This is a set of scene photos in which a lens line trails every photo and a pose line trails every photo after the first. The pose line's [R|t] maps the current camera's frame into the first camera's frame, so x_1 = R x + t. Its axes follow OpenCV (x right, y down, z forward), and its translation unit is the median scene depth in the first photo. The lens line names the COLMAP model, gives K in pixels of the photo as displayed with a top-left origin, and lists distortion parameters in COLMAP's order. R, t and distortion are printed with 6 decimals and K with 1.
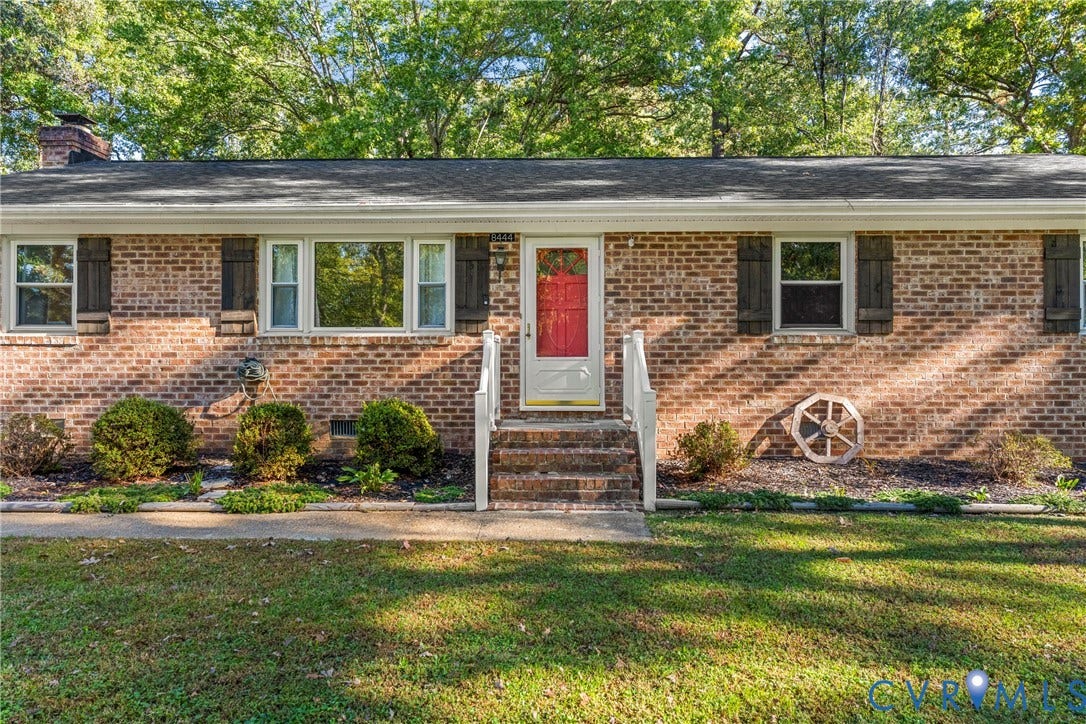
lens RADIAL K [[814.1, 0, 541.0], [0, 814.1, 355.6], [0, 0, 1]] dist [0.003977, -0.013065]
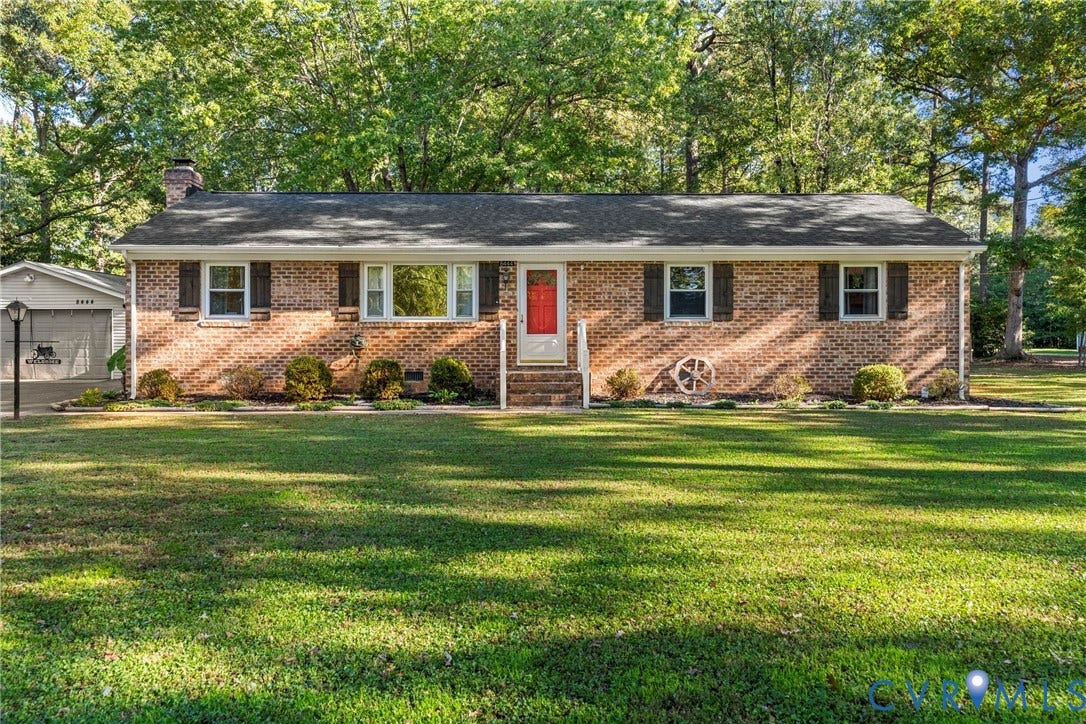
lens RADIAL K [[814.1, 0, 550.9], [0, 814.1, 350.8], [0, 0, 1]] dist [0.003977, -0.013065]
pose [[0.999045, -0.001172, 0.043681, -0.029697], [0.000388, 0.999839, 0.017960, 0.006085], [-0.043695, -0.017926, 0.998884, -0.707132]]
